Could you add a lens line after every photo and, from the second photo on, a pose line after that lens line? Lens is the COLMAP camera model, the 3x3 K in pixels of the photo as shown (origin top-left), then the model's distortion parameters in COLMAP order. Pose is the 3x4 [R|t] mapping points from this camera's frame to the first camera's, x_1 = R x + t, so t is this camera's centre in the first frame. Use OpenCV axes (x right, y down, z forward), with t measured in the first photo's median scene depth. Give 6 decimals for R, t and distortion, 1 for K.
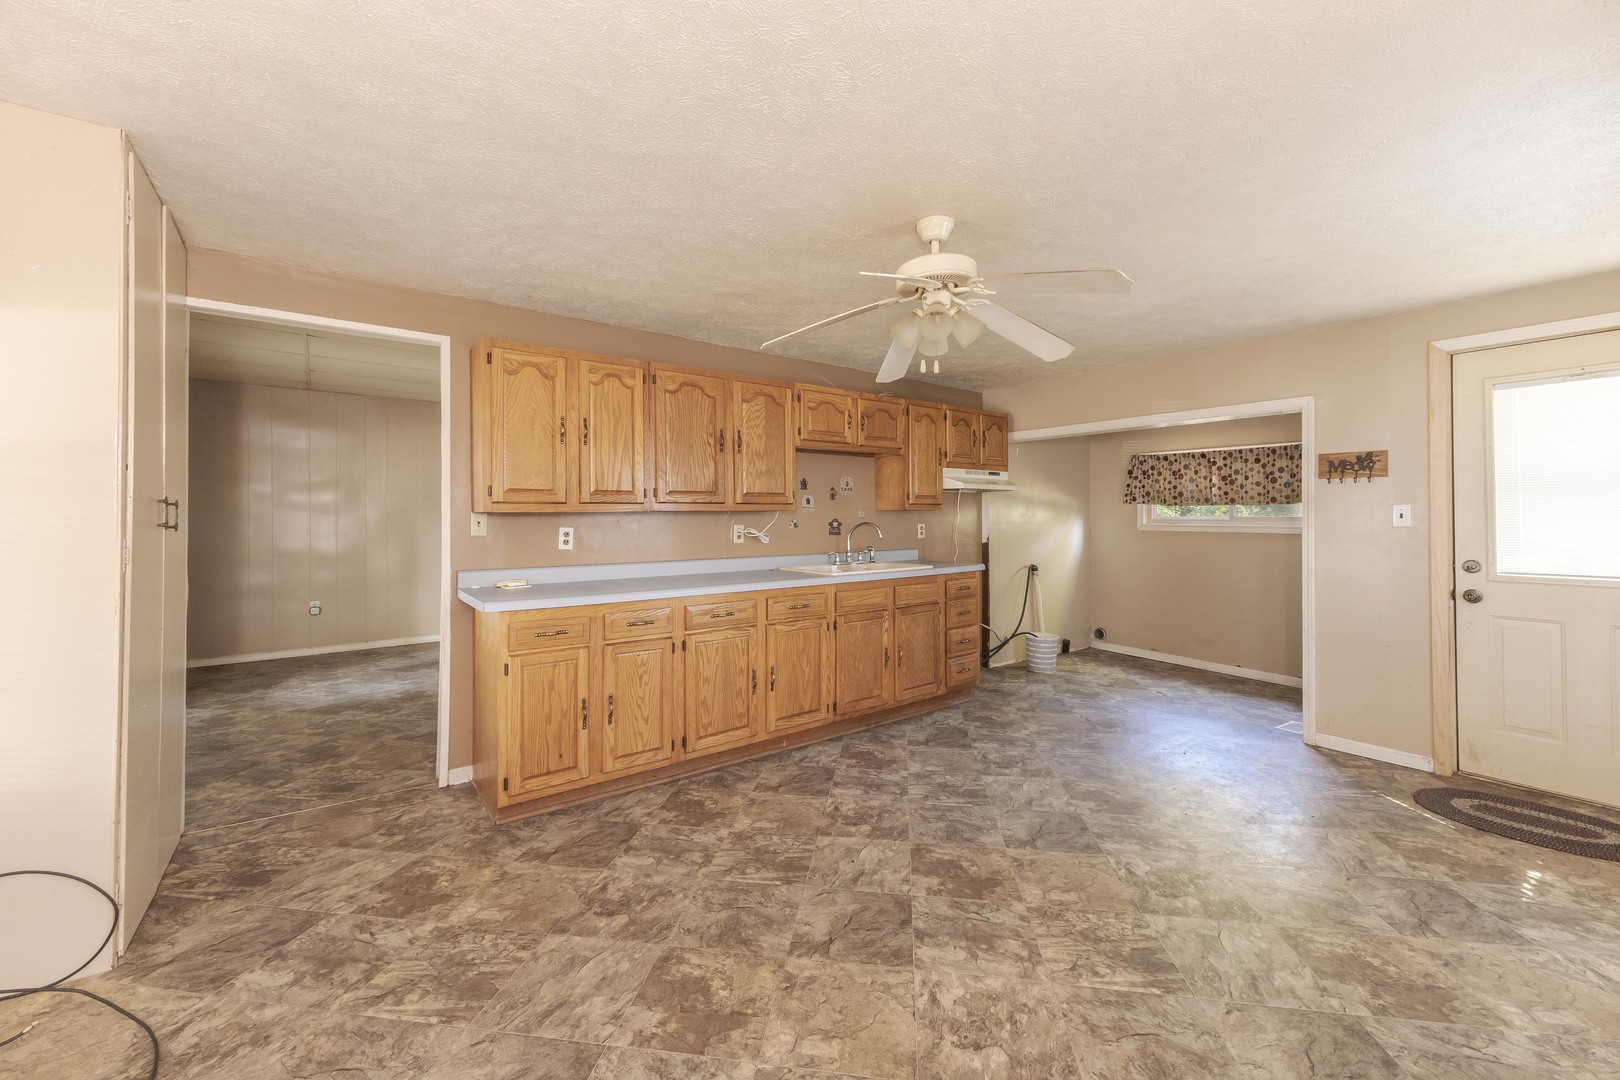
lens RADIAL K [[644.2, 0, 808.1], [0, 644.2, 512.6], [0, 0, 1]] dist [0.011802, -0.004777]
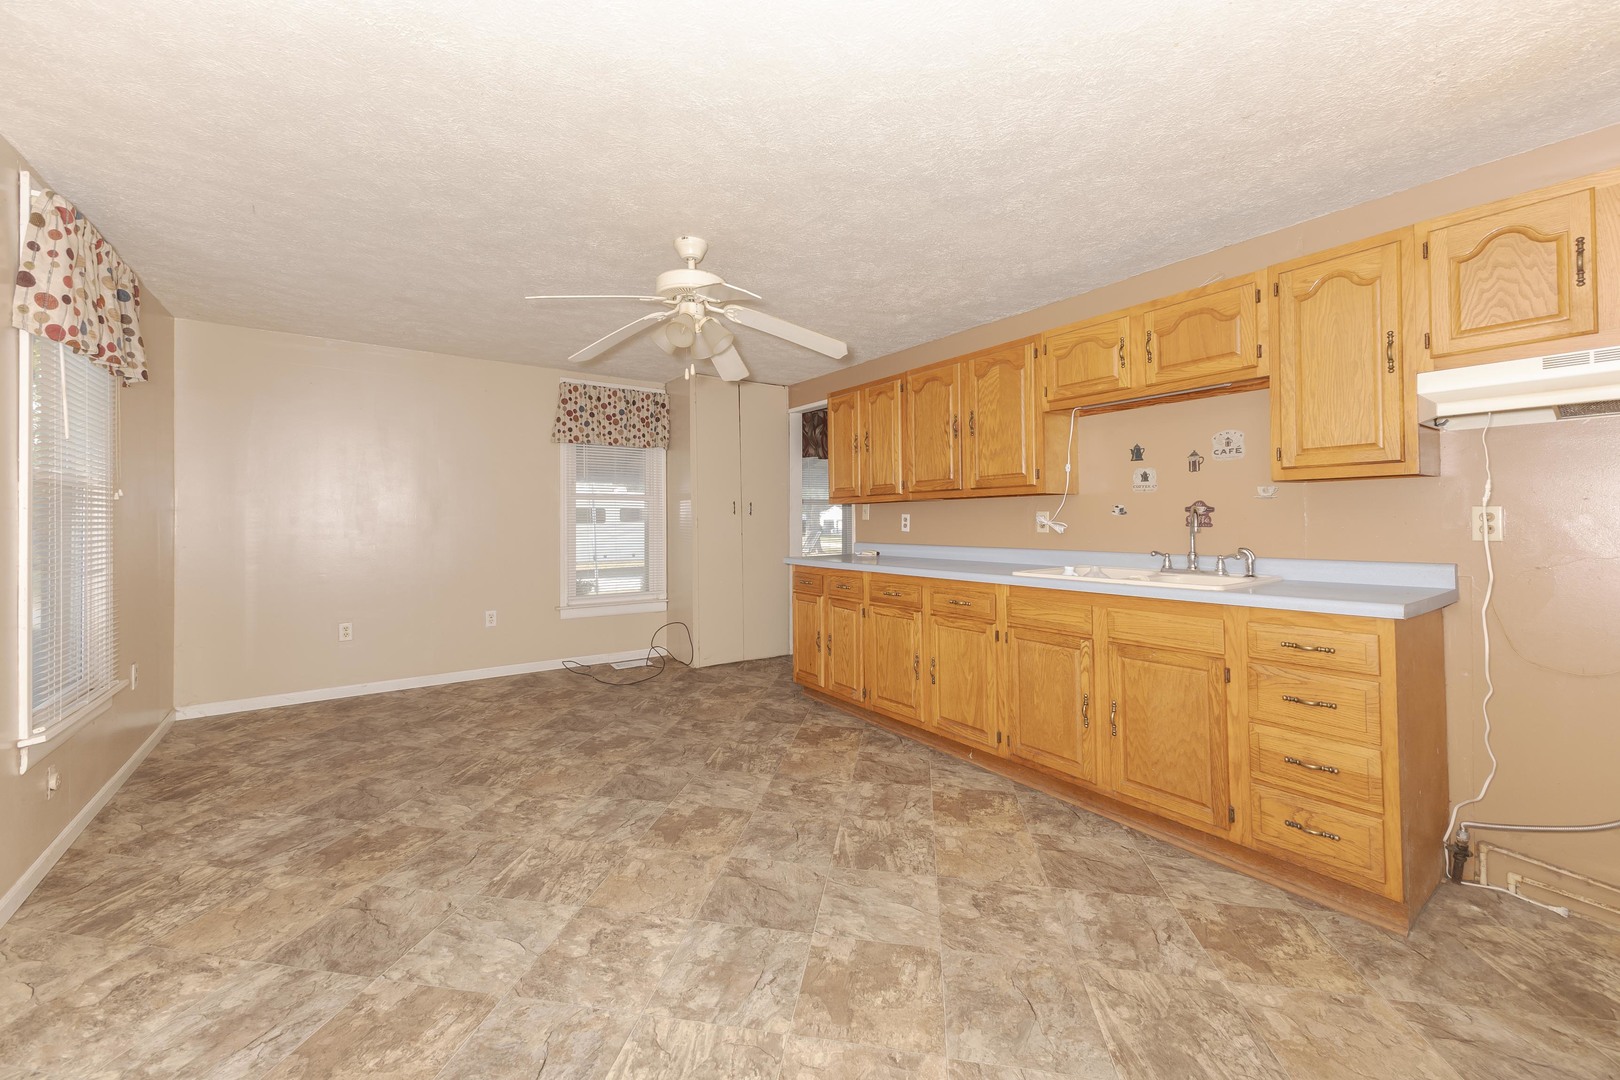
lens RADIAL K [[644.2, 0, 808.1], [0, 644.2, 512.6], [0, 0, 1]] dist [0.011802, -0.004777]
pose [[-0.039171, -0.006856, -0.999209, 0.839719], [0.014576, 0.999866, -0.007432, 0.024505], [0.999126, -0.014855, -0.039066, 0.789283]]
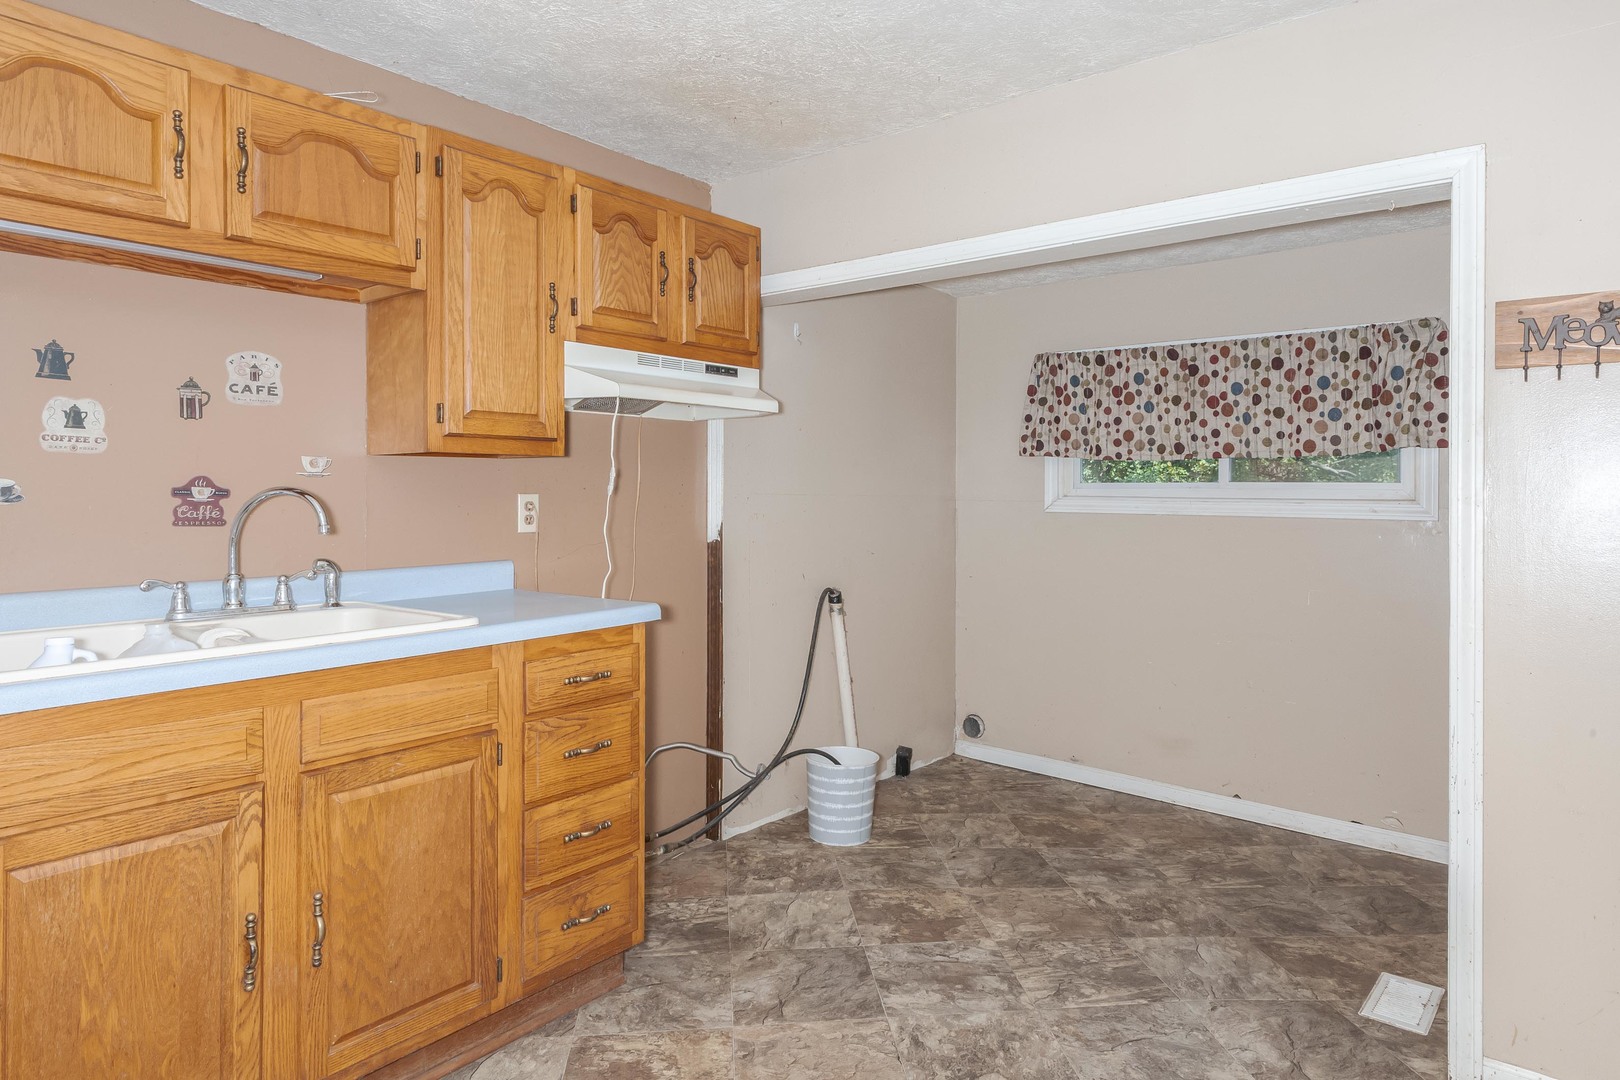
lens RADIAL K [[973.2, 0, 810.6], [0, 973.2, 492.6], [0, 0, 1]] dist [0.002752, 0.000169]
pose [[0.971862, 0.003197, 0.235530, 0.276263], [-0.004395, 0.999980, 0.004561, 0.017393], [-0.235511, -0.005467, 0.971856, 0.549302]]
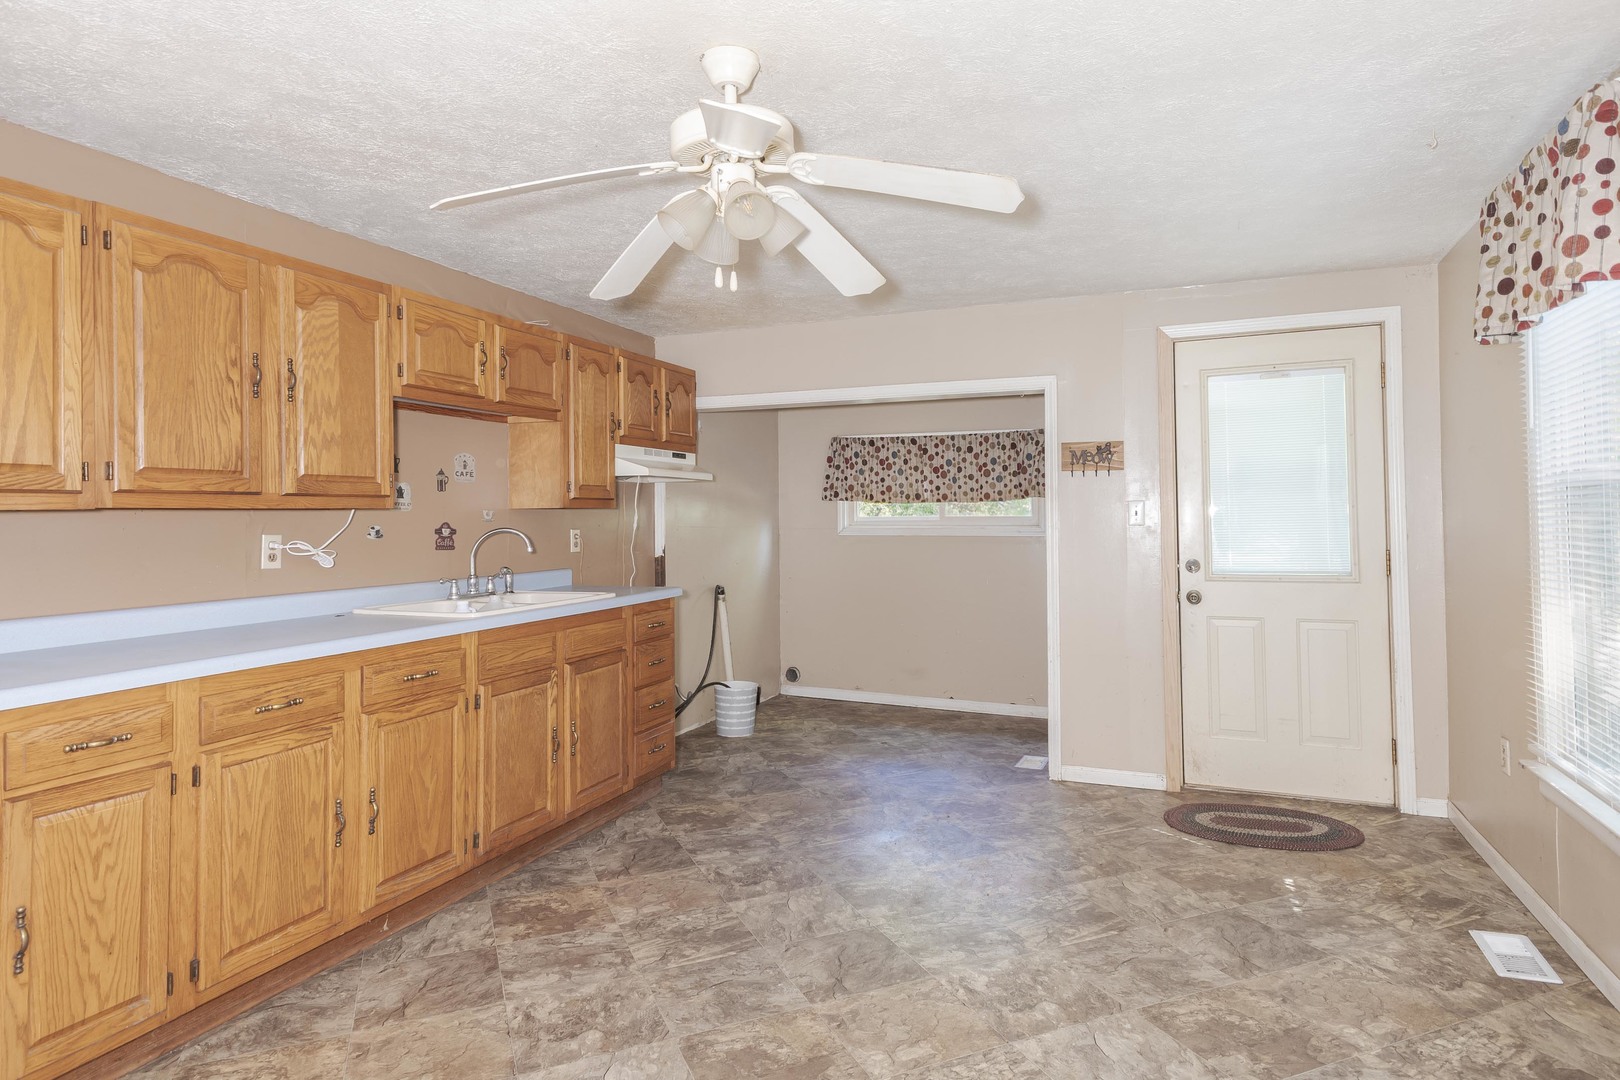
lens RADIAL K [[926.4, 0, 826.2], [0, 926.4, 498.4], [0, 0, 1]] dist [0.009586, -0.001043]
pose [[0.852651, 0.005140, 0.522456, -0.130240], [0.004668, 0.999837, -0.017453, 0.004585], [-0.522461, 0.017320, 0.852487, 0.105313]]
